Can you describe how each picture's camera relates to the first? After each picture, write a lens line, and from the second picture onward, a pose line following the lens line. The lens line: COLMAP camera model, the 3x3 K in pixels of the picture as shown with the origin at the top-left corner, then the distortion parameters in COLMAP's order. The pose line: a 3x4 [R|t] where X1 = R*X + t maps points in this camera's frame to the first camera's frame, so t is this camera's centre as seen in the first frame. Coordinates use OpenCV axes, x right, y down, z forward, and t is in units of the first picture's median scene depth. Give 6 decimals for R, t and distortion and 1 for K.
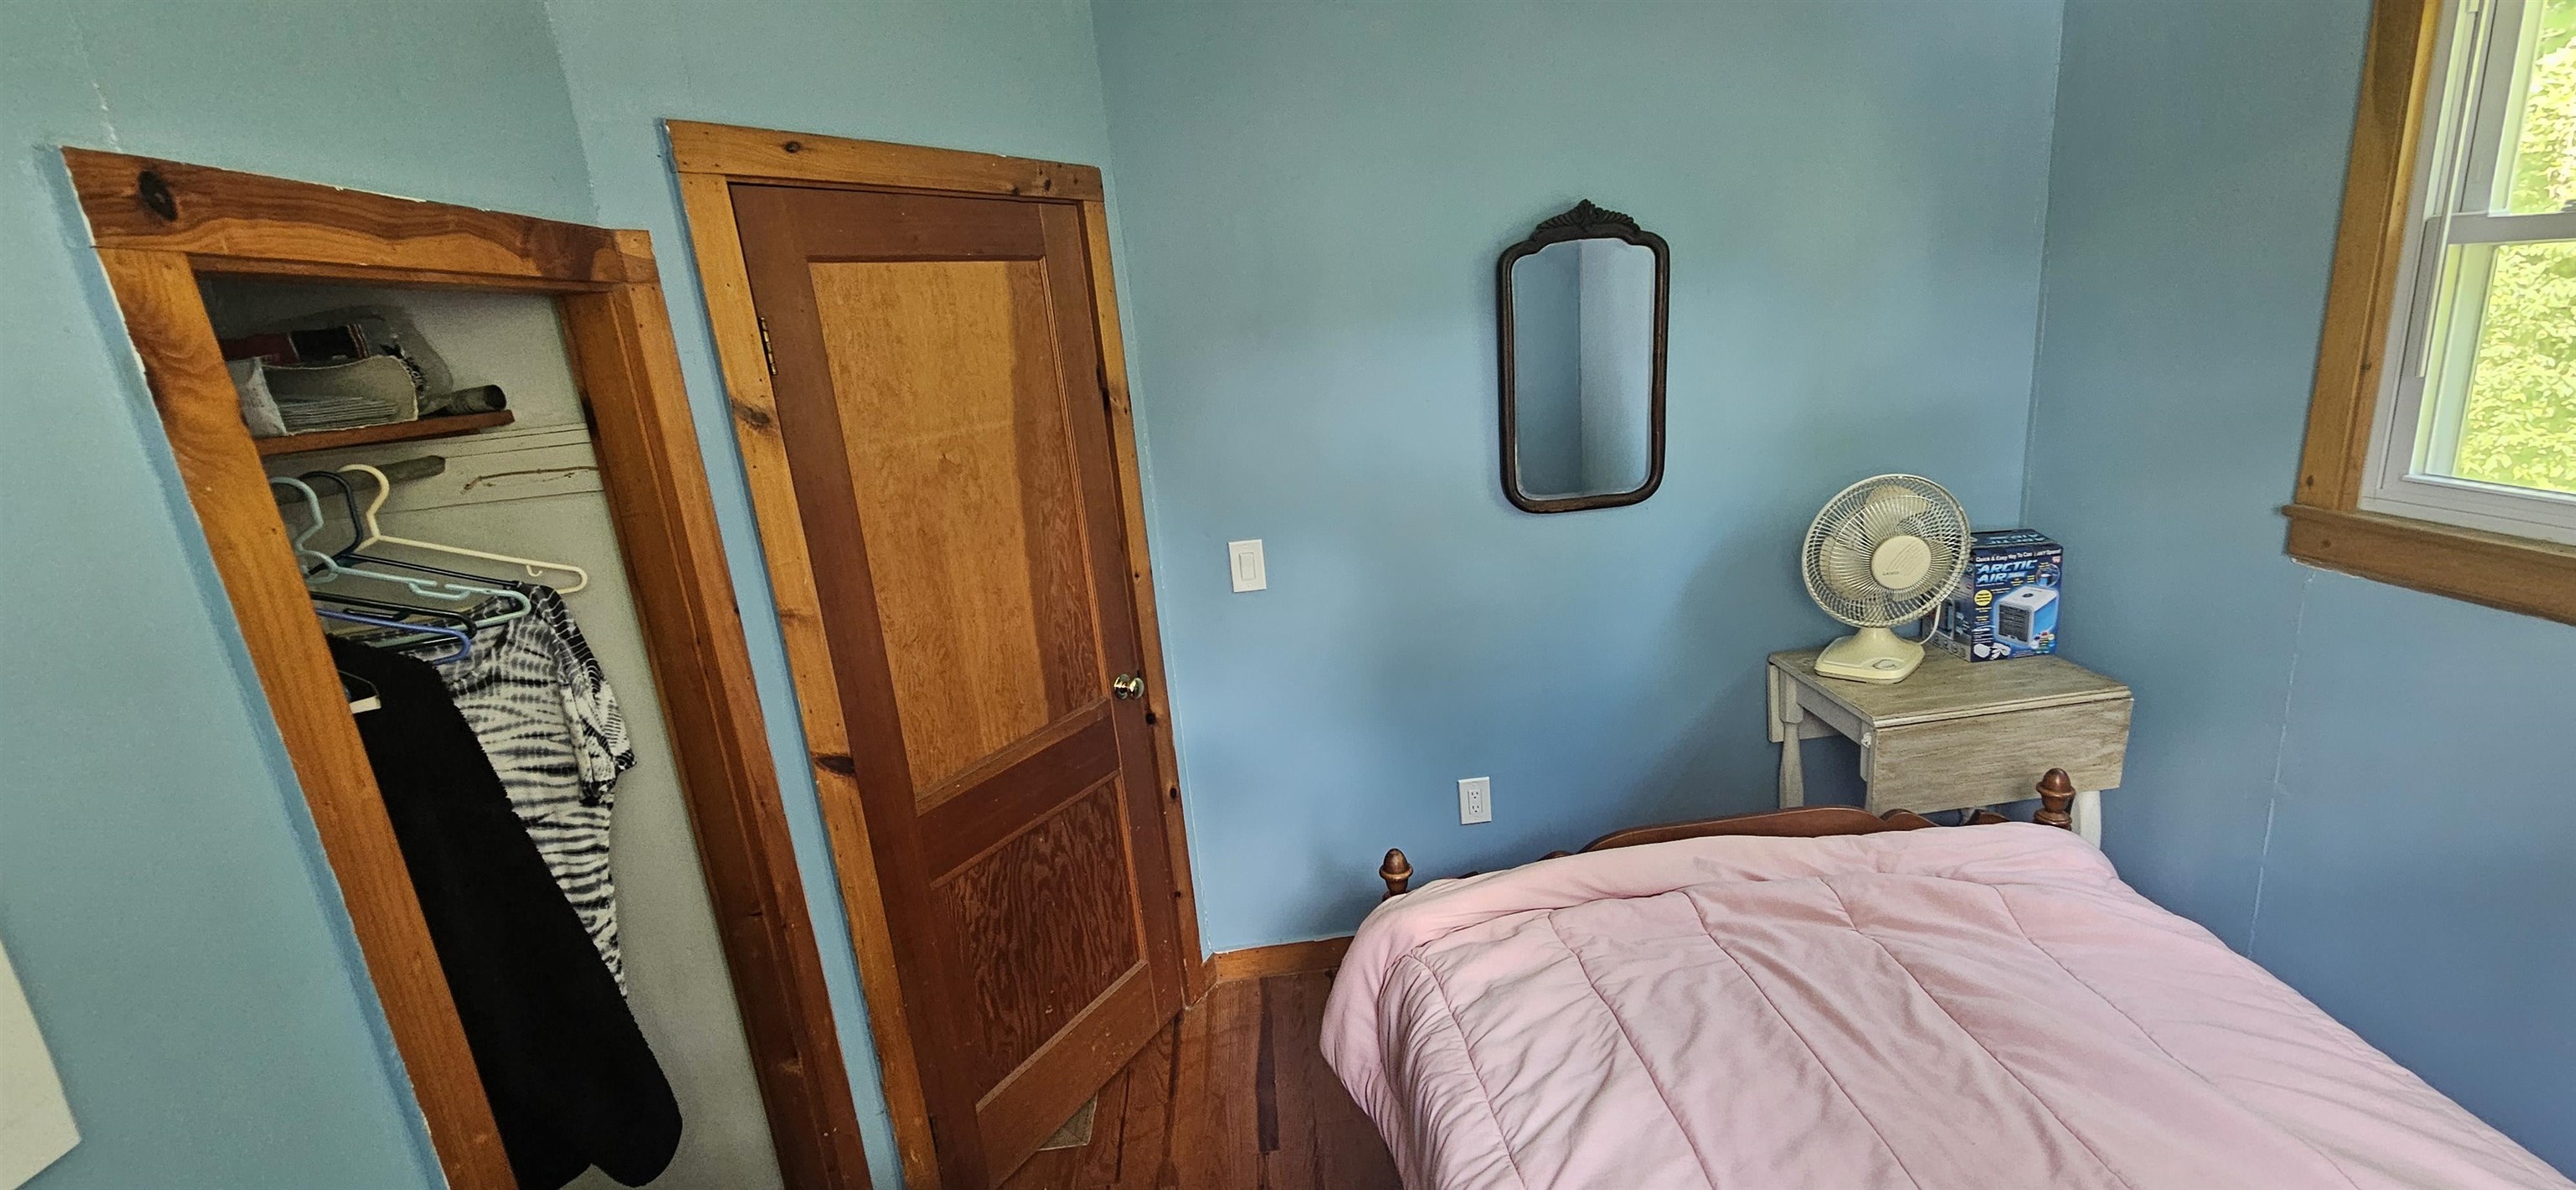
lens RADIAL K [[1065.8, 0, 1301.3], [0, 1065.8, 593.2], [0, 0, 1]] dist [0.000375, 0.000336]
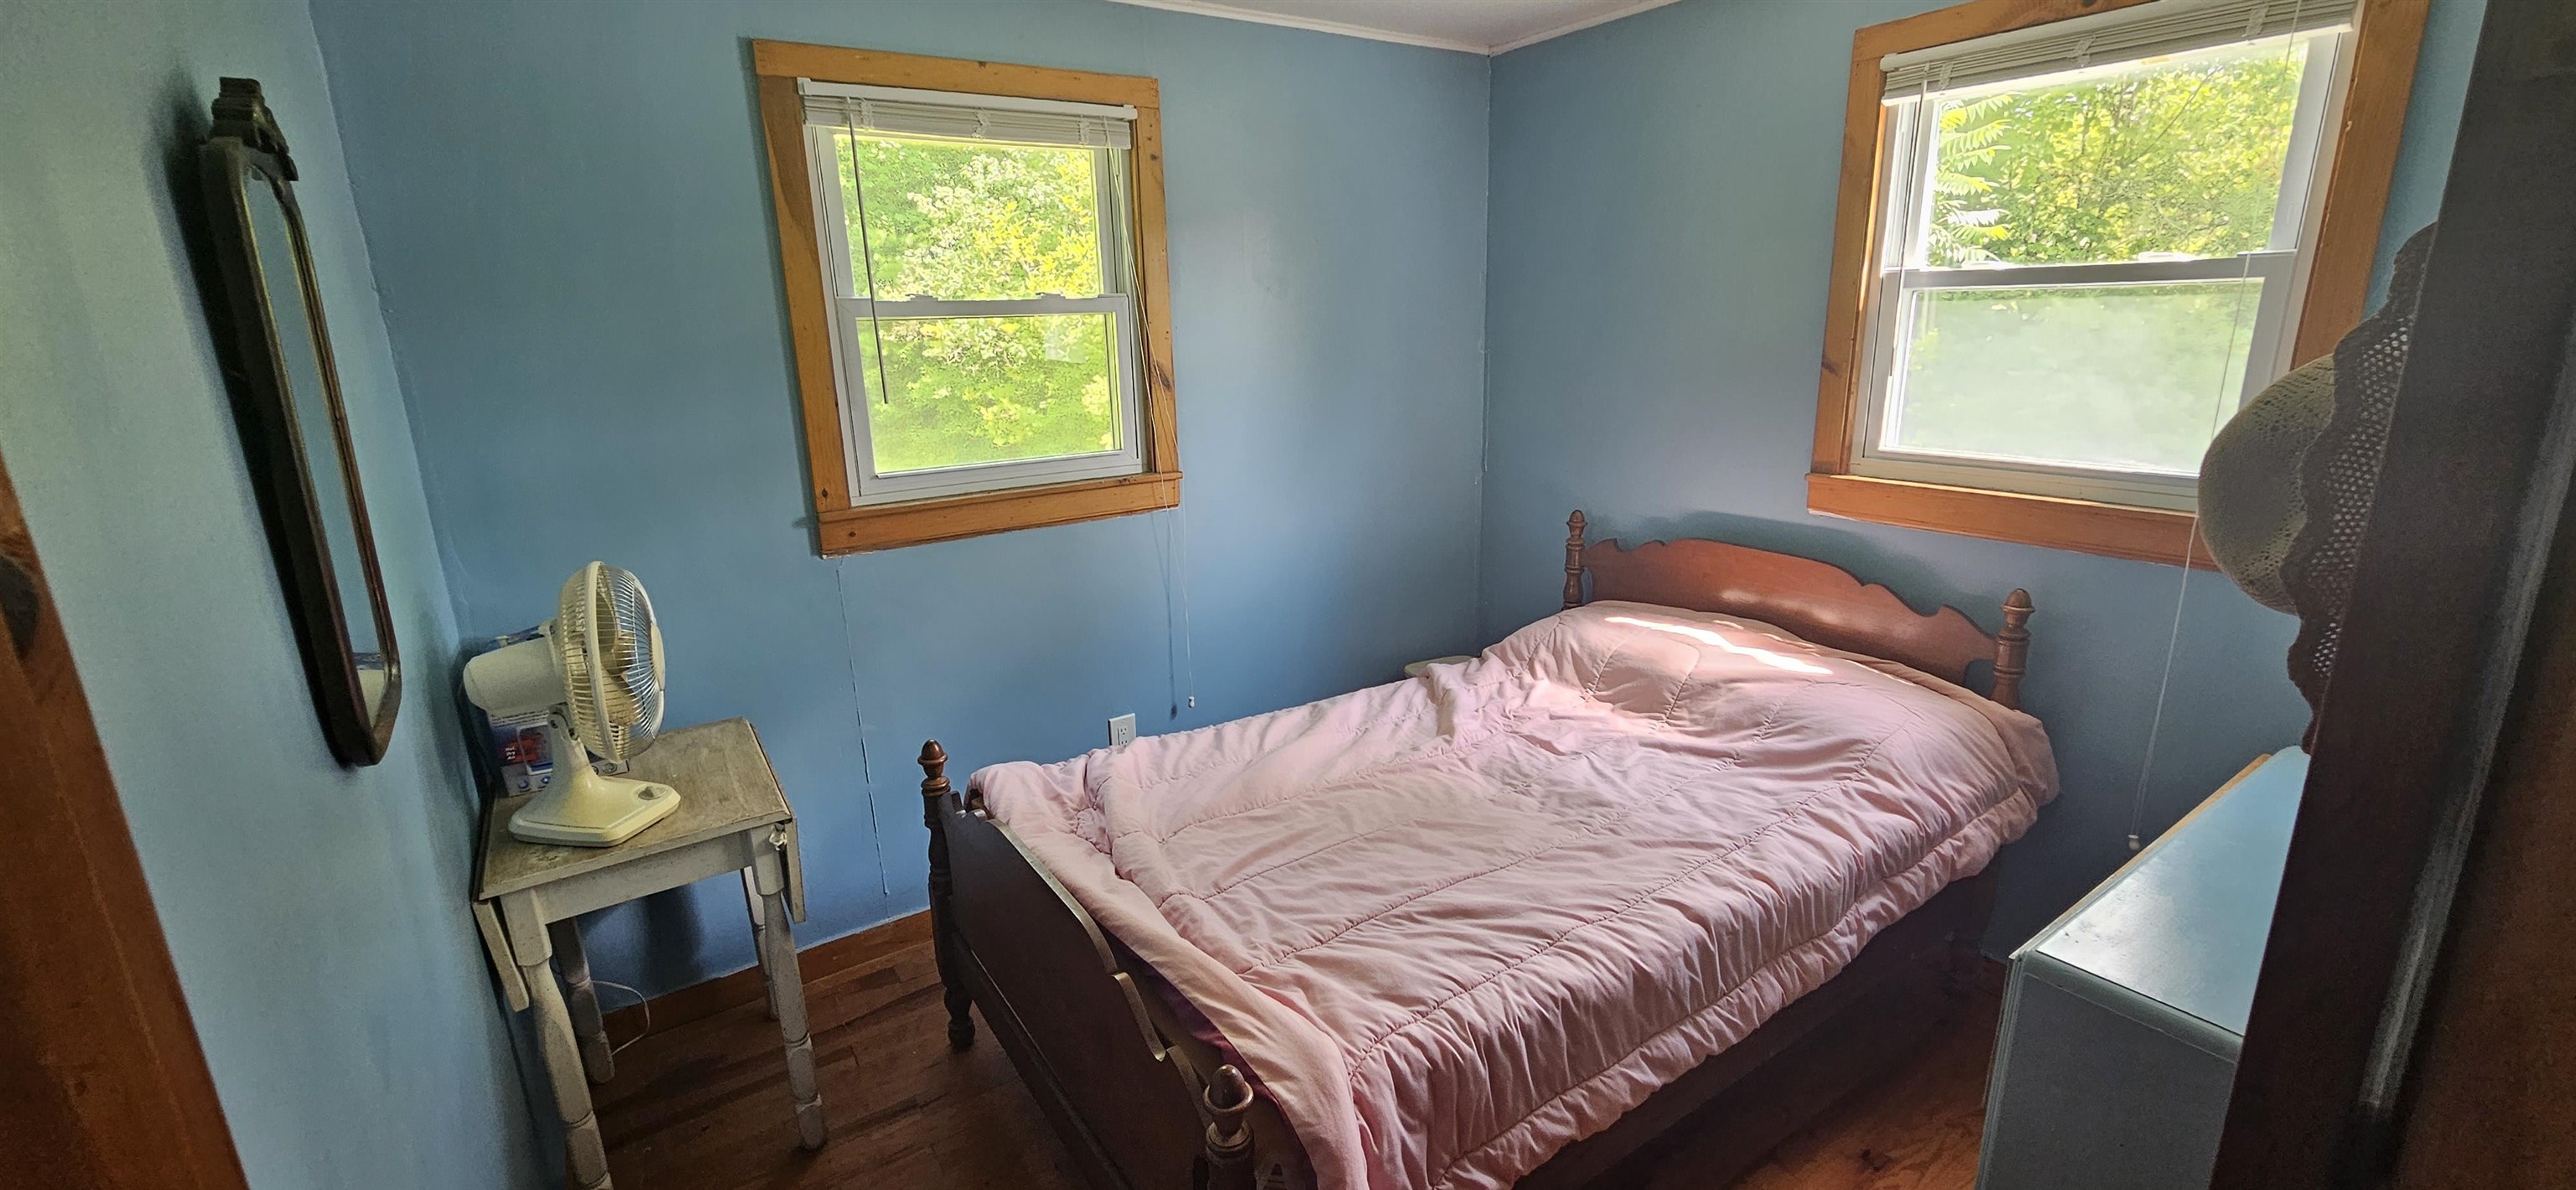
lens RADIAL K [[1065.8, 0, 1301.3], [0, 1065.8, 593.2], [0, 0, 1]] dist [0.000375, 0.000336]
pose [[-0.506243, -0.119129, 0.854123, -0.456596], [0.286603, 0.910879, 0.296916, -0.205583], [-0.813374, 0.395106, -0.426983, 1.087983]]
